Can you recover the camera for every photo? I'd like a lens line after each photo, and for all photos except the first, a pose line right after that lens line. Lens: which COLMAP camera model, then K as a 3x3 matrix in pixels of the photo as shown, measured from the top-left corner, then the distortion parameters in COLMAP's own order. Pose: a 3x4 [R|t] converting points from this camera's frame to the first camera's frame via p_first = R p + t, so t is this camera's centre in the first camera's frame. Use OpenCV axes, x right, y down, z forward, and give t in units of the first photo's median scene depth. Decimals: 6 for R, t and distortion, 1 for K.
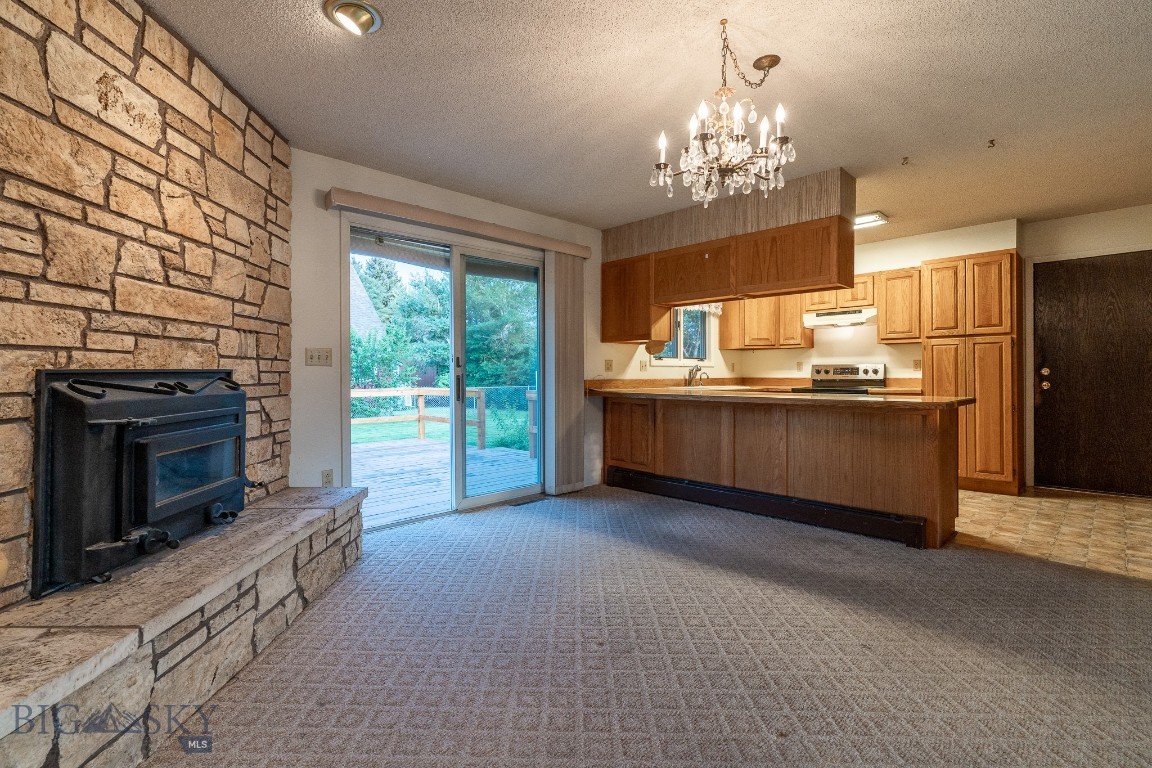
lens RADIAL K [[528.9, 0, 568.2], [0, 528.9, 375.9], [0, 0, 1]] dist [-0.002226, -0.000475]
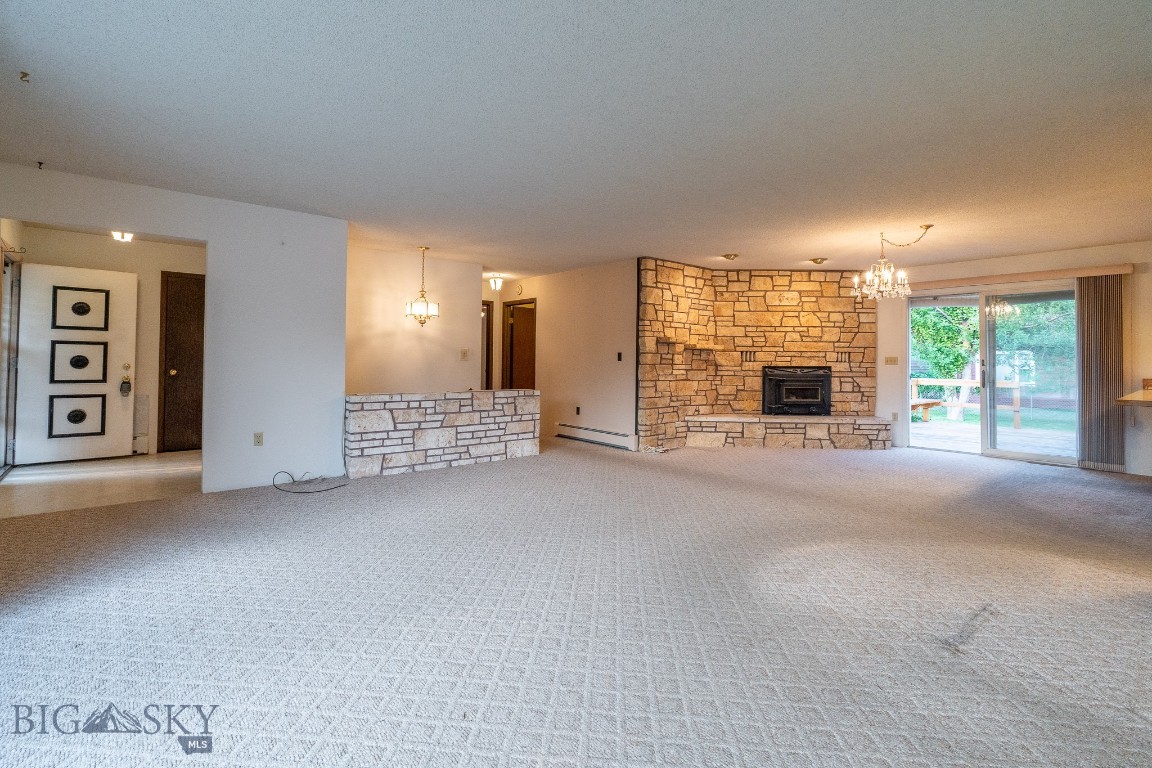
lens RADIAL K [[528.9, 0, 569.8], [0, 528.9, 350.6], [0, 0, 1]] dist [-0.002226, -0.000475]
pose [[-0.054269, -0.013773, -0.998431, 2.191287], [-0.015899, 0.999790, -0.012928, -0.034065], [0.998400, 0.015172, -0.054477, -0.268991]]
